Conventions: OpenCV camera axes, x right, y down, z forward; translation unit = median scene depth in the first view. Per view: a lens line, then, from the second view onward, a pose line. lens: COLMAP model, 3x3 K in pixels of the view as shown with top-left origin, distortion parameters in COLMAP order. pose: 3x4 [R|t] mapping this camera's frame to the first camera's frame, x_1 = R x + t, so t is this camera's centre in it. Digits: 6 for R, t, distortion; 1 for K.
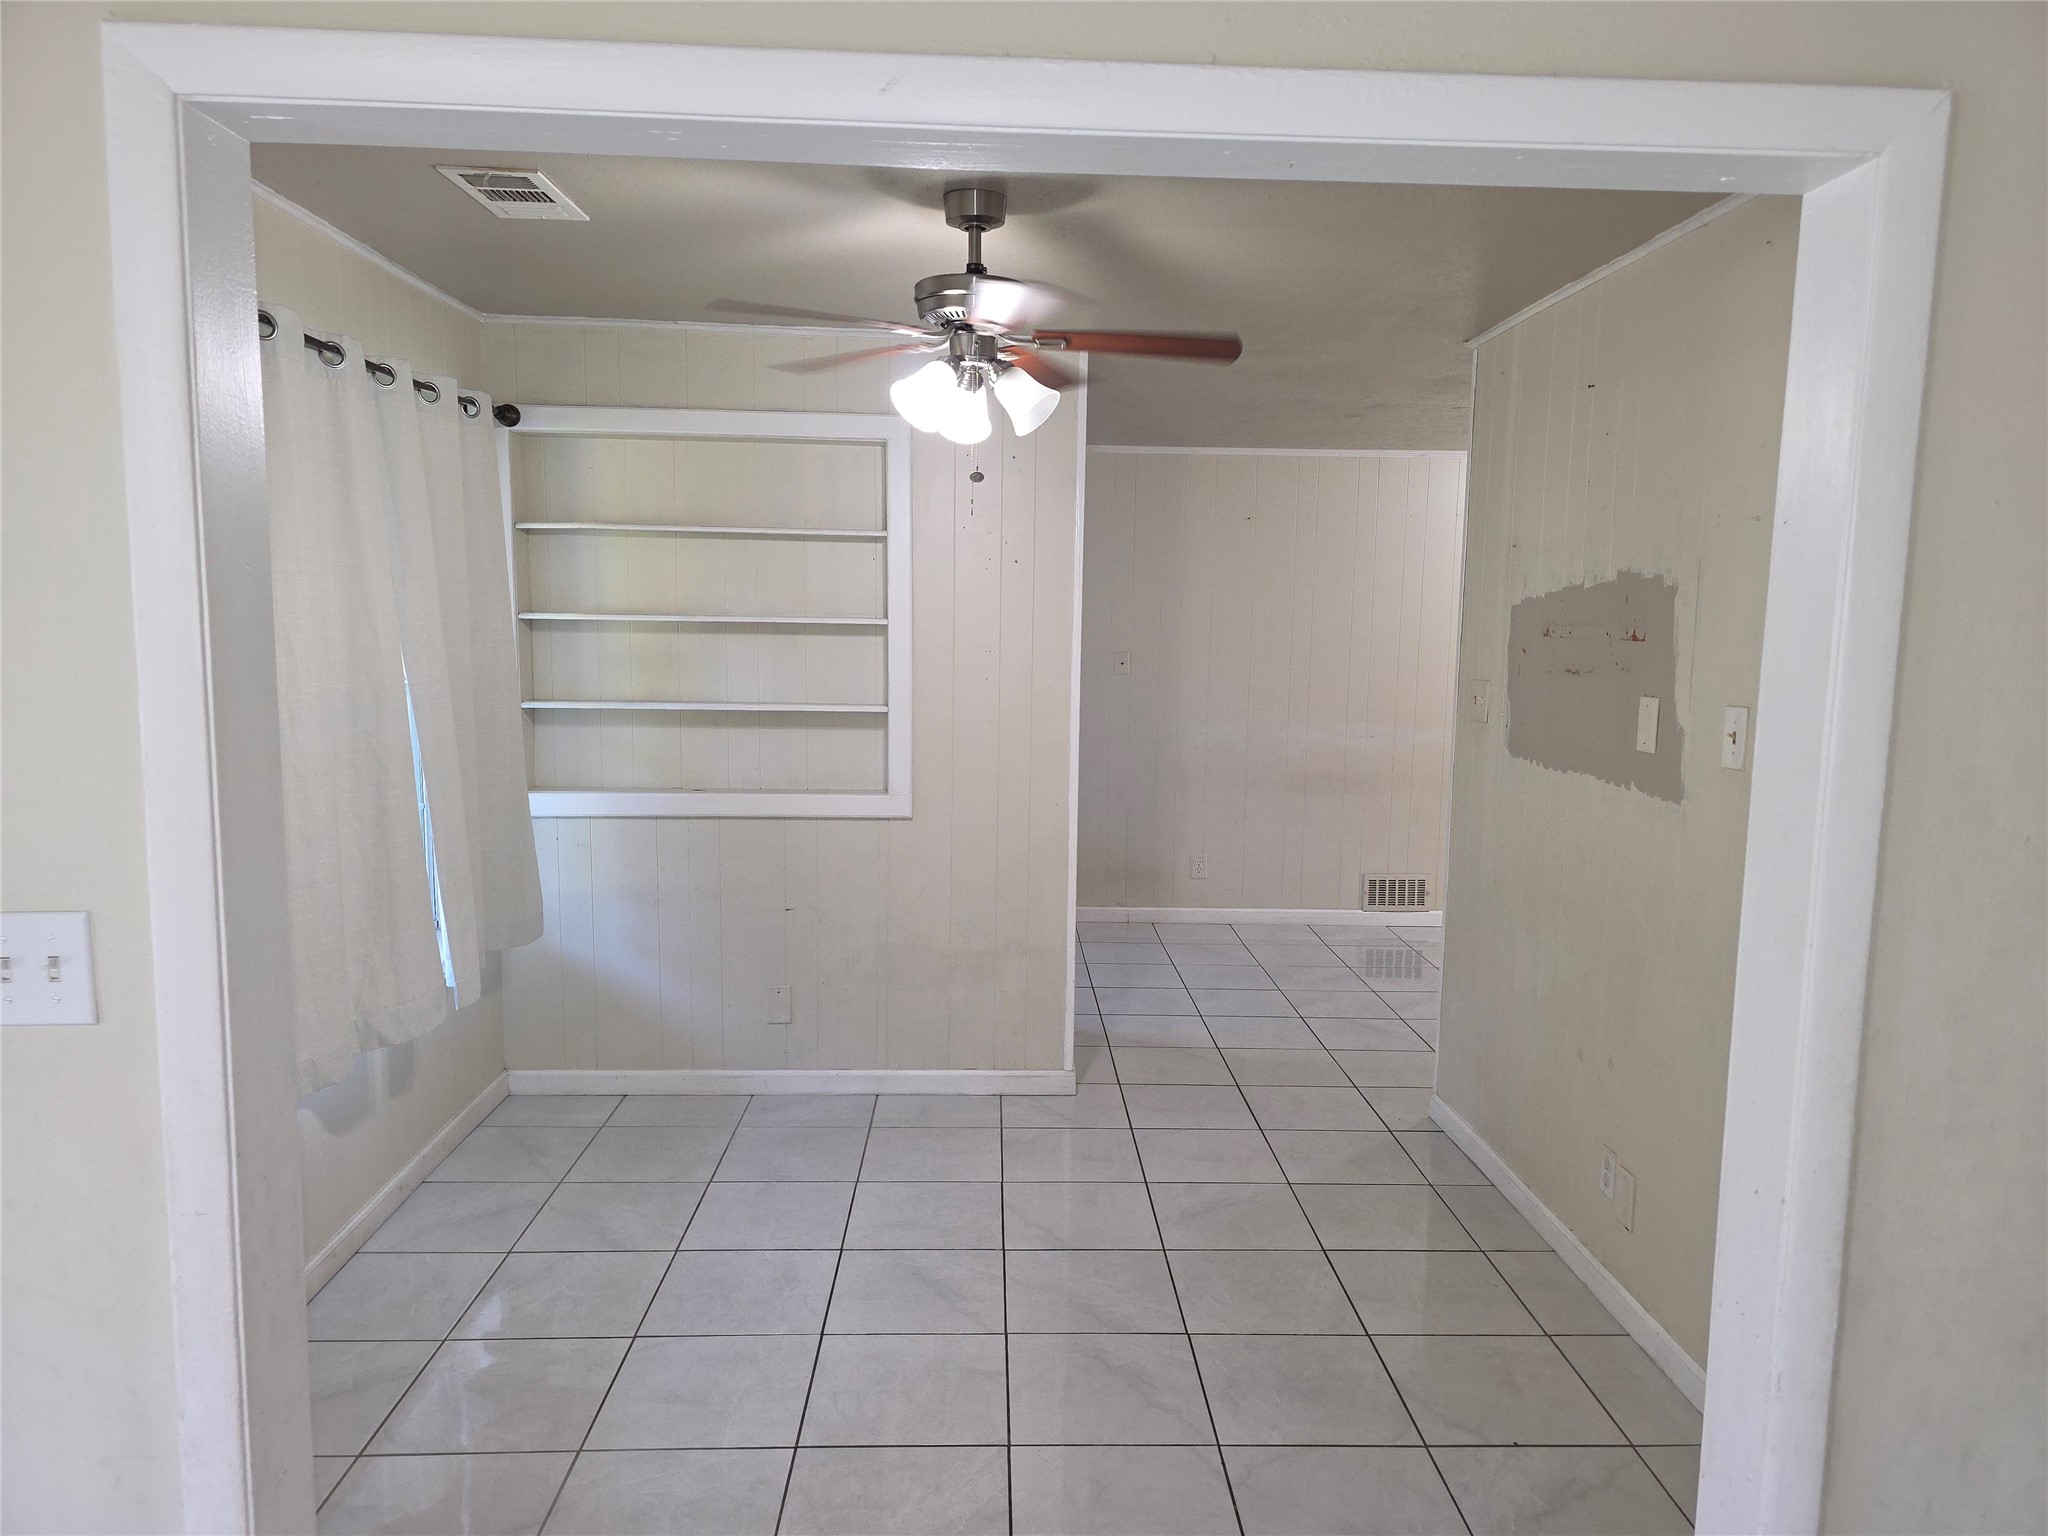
lens RADIAL K [[1364.5, 0, 1059.5], [0, 1364.5, 775.9], [0, 0, 1]] dist [0.038534, -0.001165]
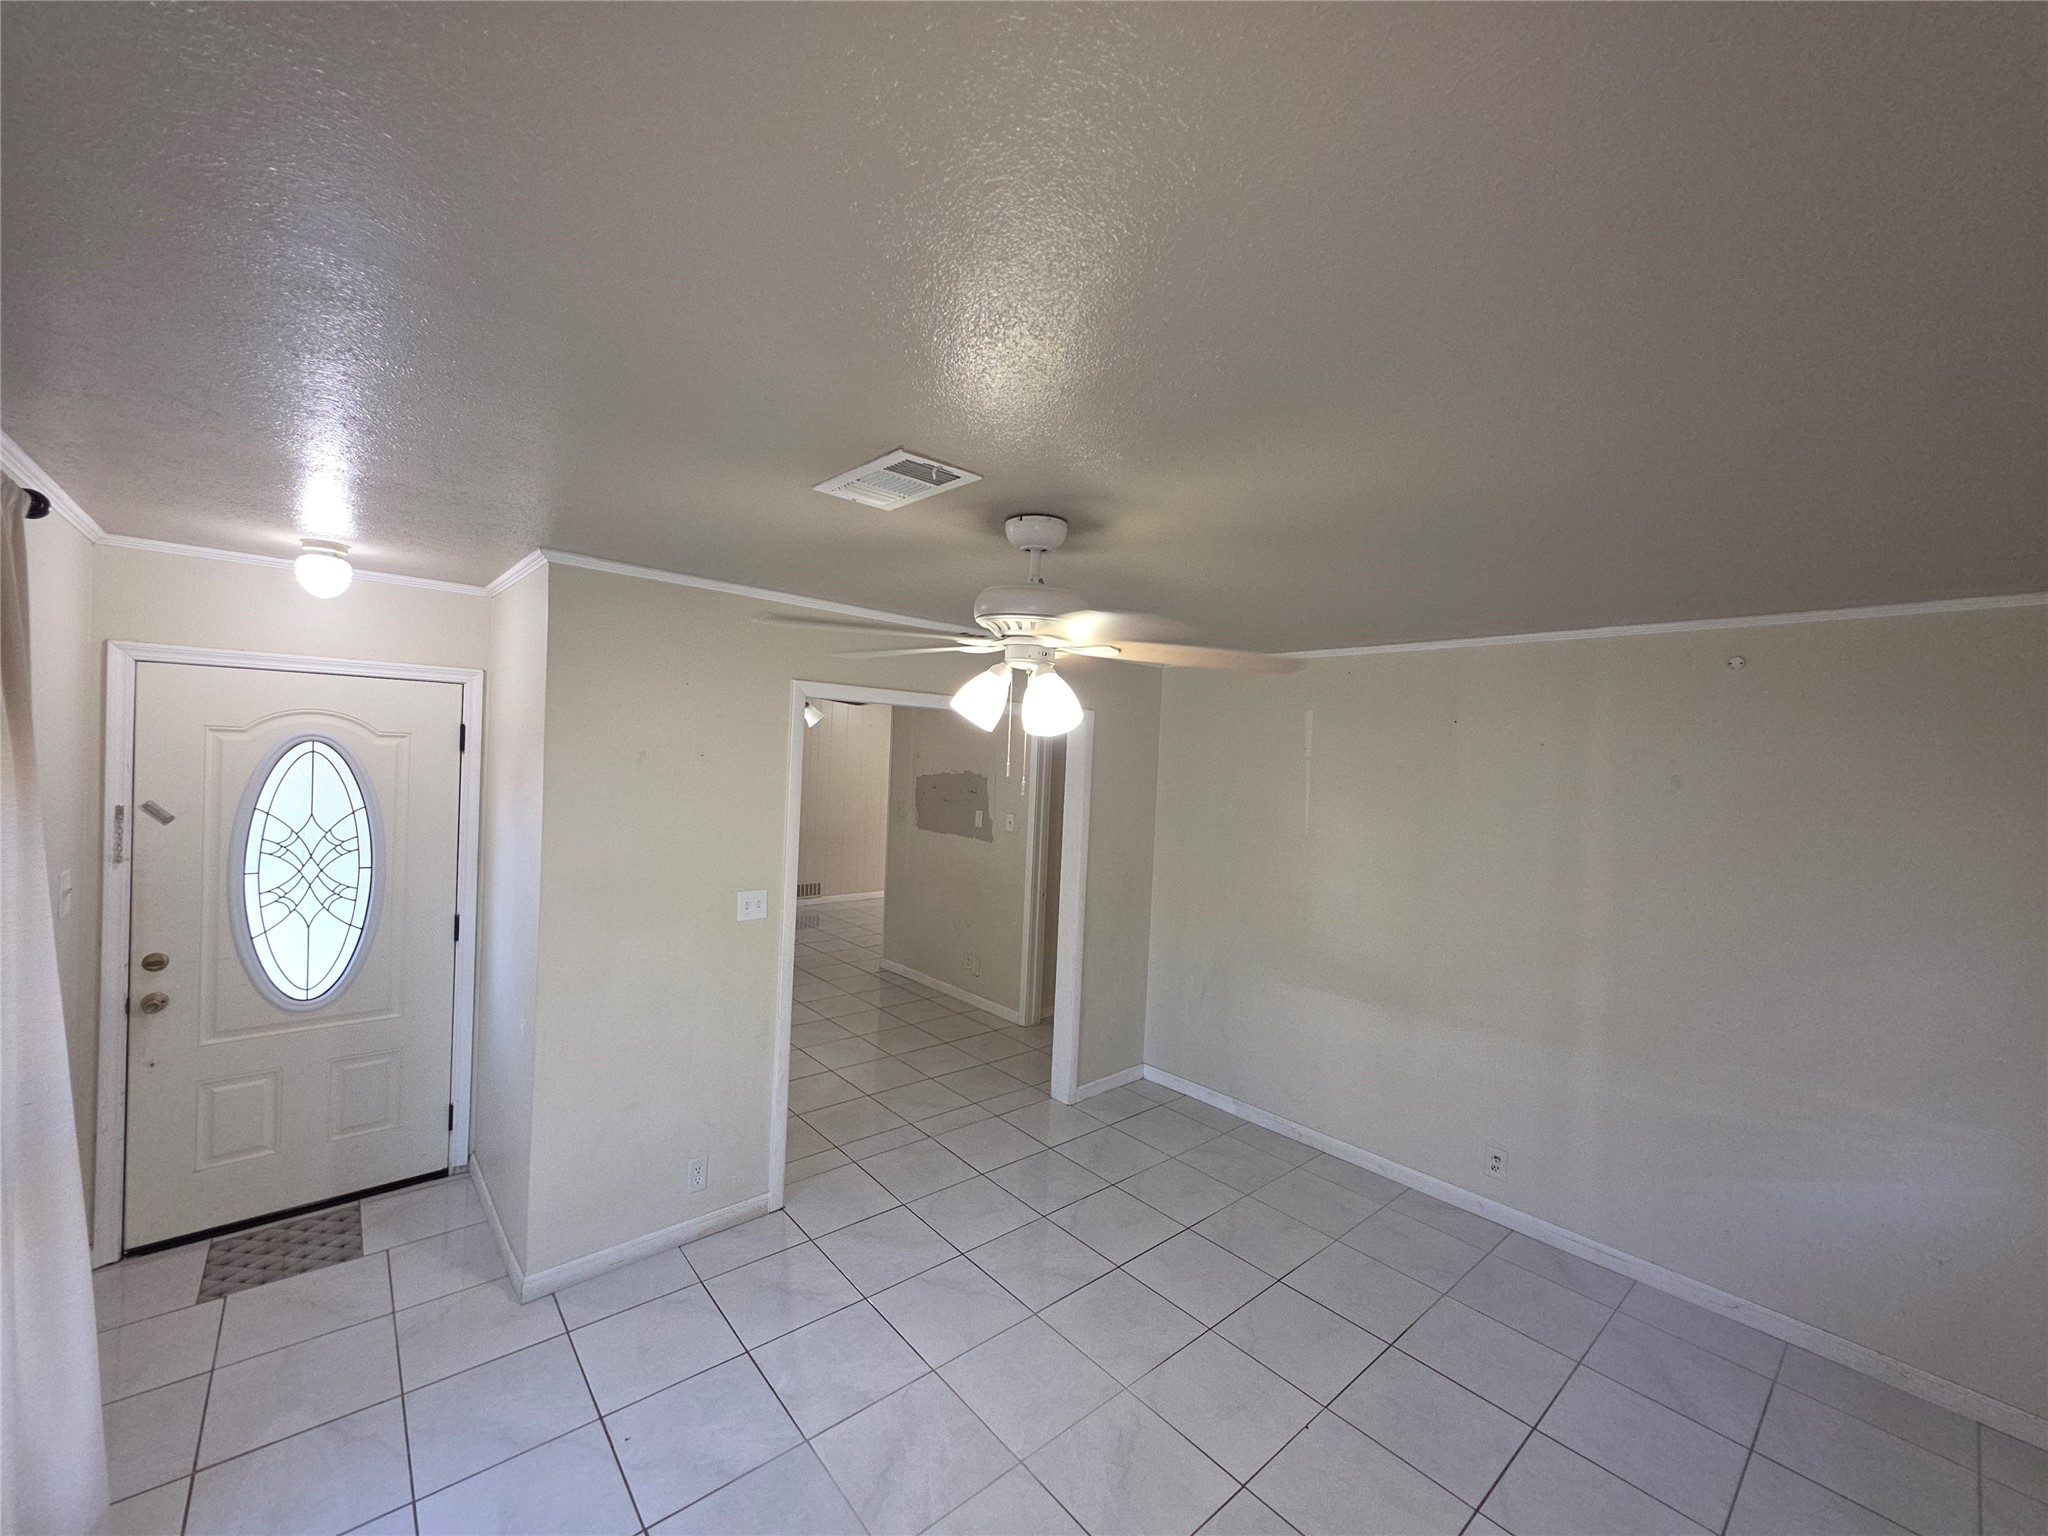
lens RADIAL K [[814.5, 0, 1021.5], [0, 814.5, 750.8], [0, 0, 1]] dist [0.003385, 0.000064]
pose [[0.786808, 0.017354, 0.616953, -0.490949], [0.041898, 0.995797, -0.081443, -0.025521], [-0.615774, 0.089930, 0.782774, -0.425600]]
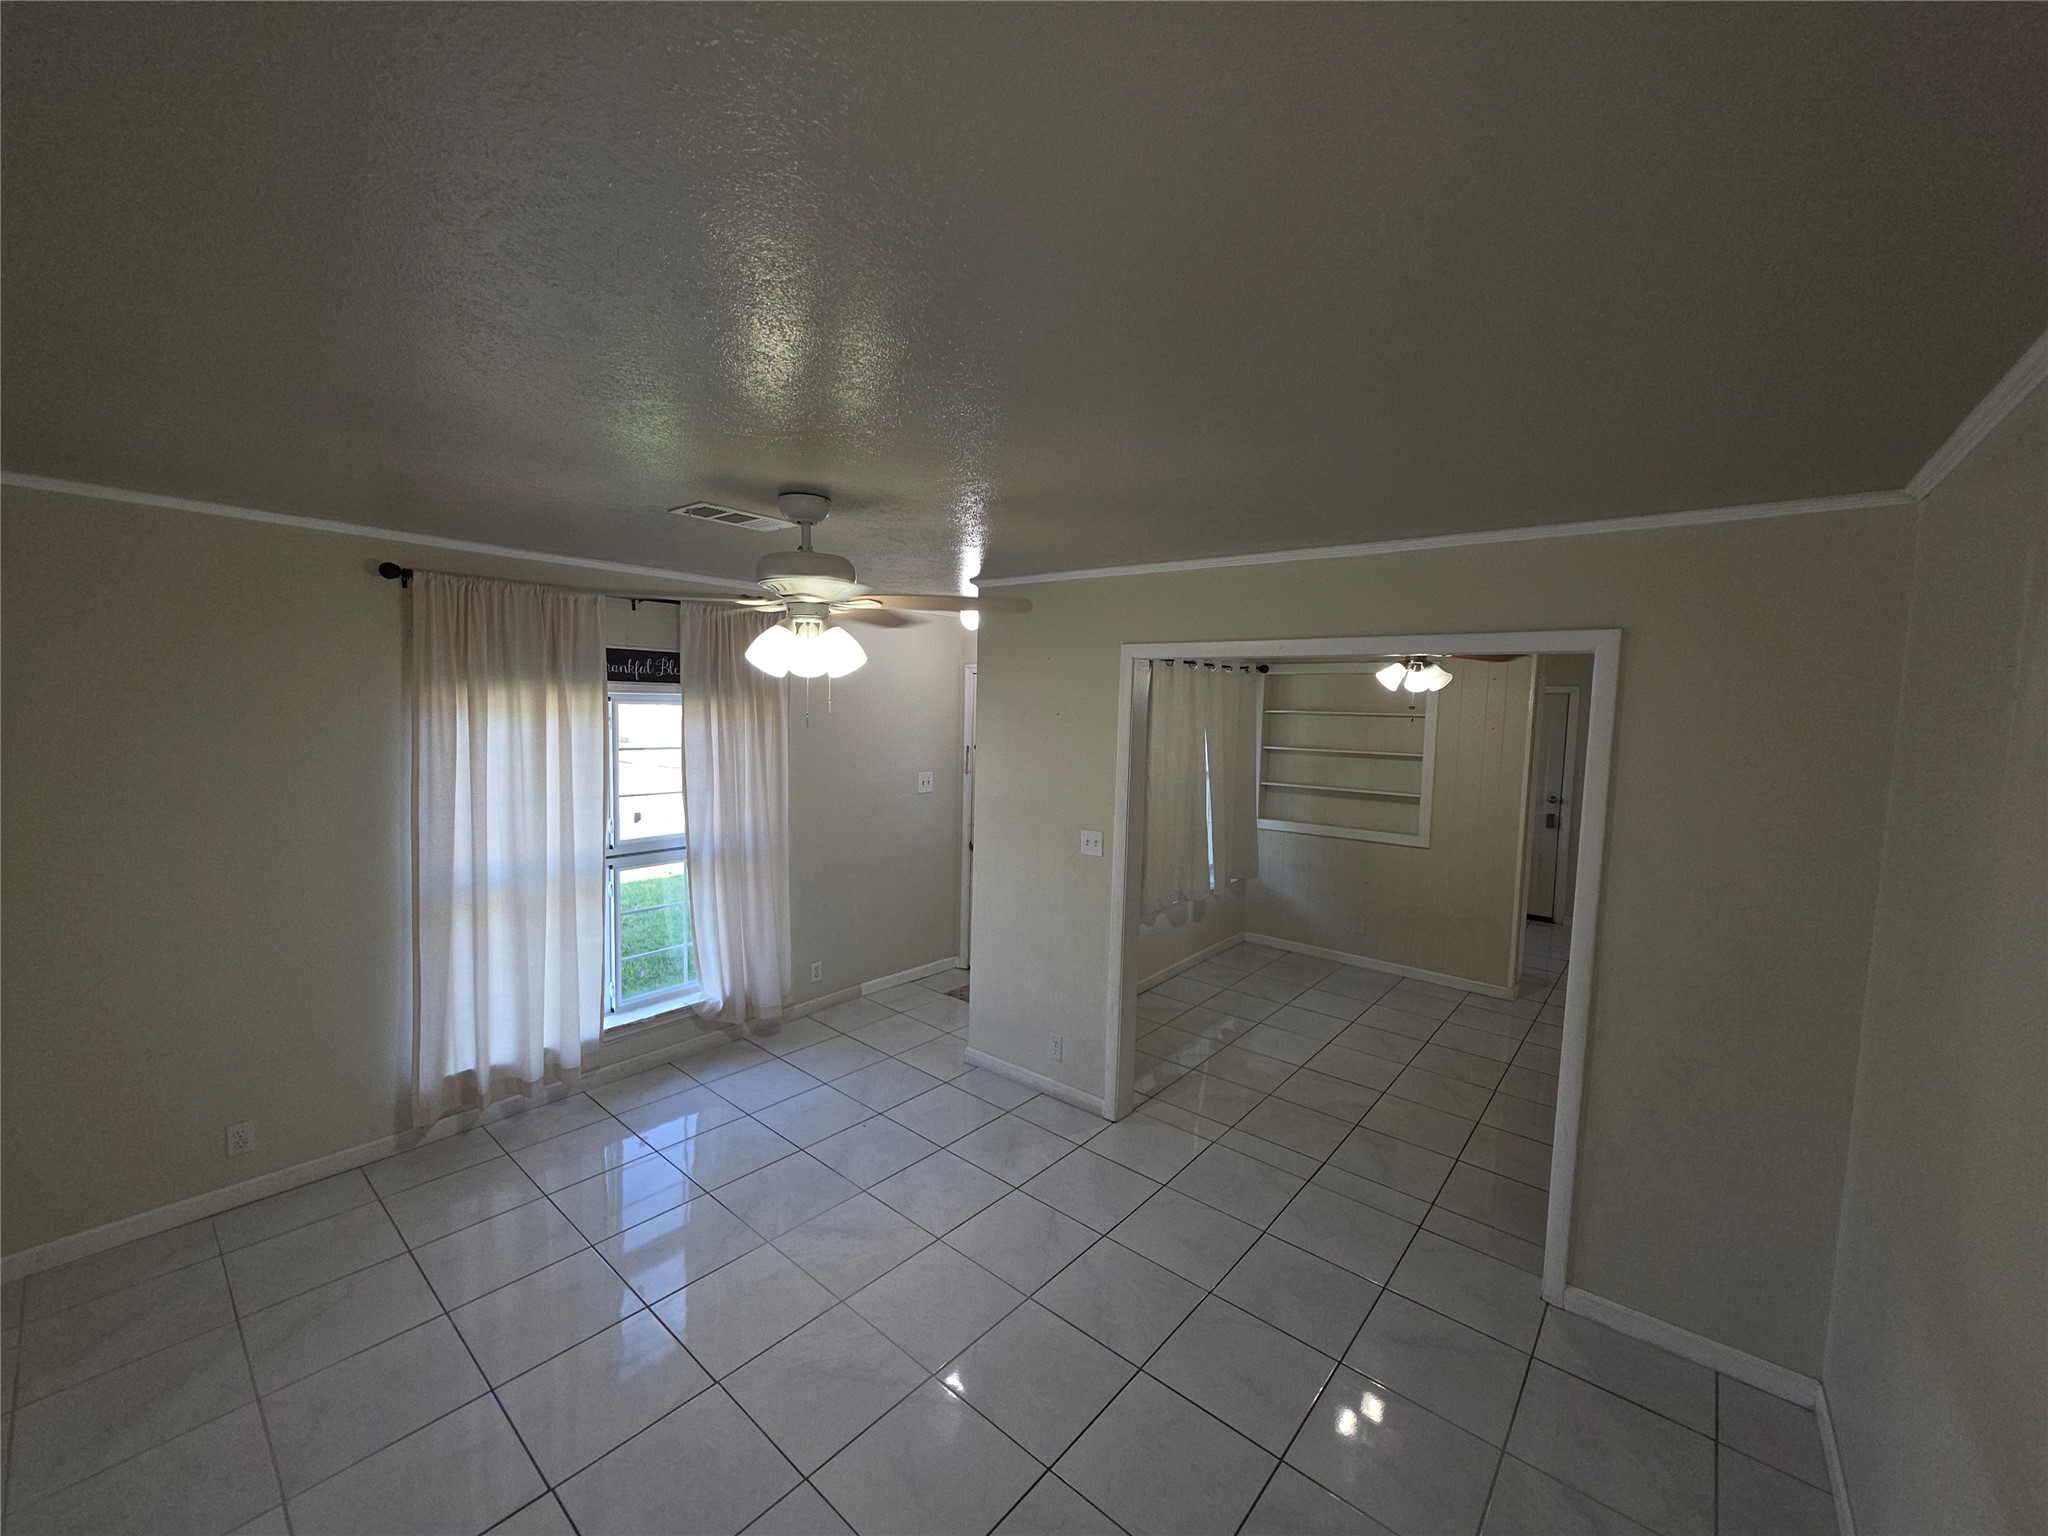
lens RADIAL K [[814.5, 0, 1027.0], [0, 814.5, 760.5], [0, 0, 1]] dist [0.003385, 0.000064]
pose [[0.734660, 0.046916, -0.676811, 0.291090], [-0.090482, 0.995470, -0.029210, -0.011588], [0.672374, 0.082698, 0.735577, -0.366494]]
